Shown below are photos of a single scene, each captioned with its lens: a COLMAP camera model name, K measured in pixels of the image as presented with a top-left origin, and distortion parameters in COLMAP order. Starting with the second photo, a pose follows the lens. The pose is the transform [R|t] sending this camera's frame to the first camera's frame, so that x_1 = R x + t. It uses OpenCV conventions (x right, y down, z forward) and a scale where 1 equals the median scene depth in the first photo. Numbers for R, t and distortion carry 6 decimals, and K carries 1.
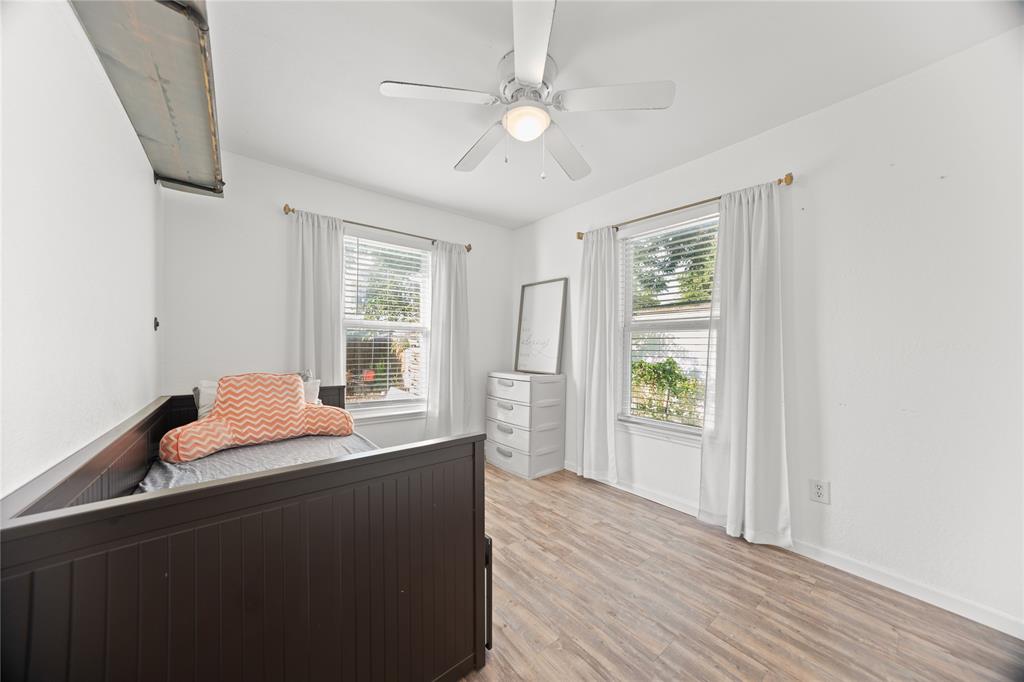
lens RADIAL K [[358.6, 0, 516.5], [0, 358.6, 344.0], [0, 0, 1]] dist [-0.016697, 0.000299]
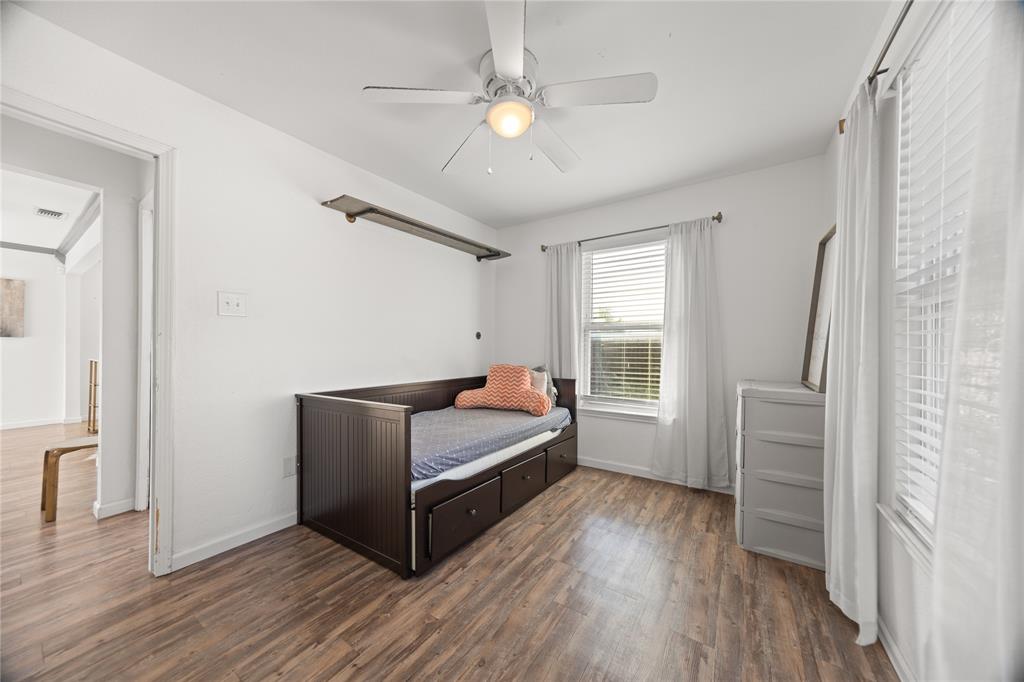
lens RADIAL K [[358.6, 0, 516.5], [0, 358.6, 344.0], [0, 0, 1]] dist [-0.016697, 0.000299]
pose [[0.264951, -0.012064, -0.964186, 0.882052], [0.014201, 0.999862, -0.008608, 0.007458], [0.964157, -0.011412, 0.265086, 0.685830]]
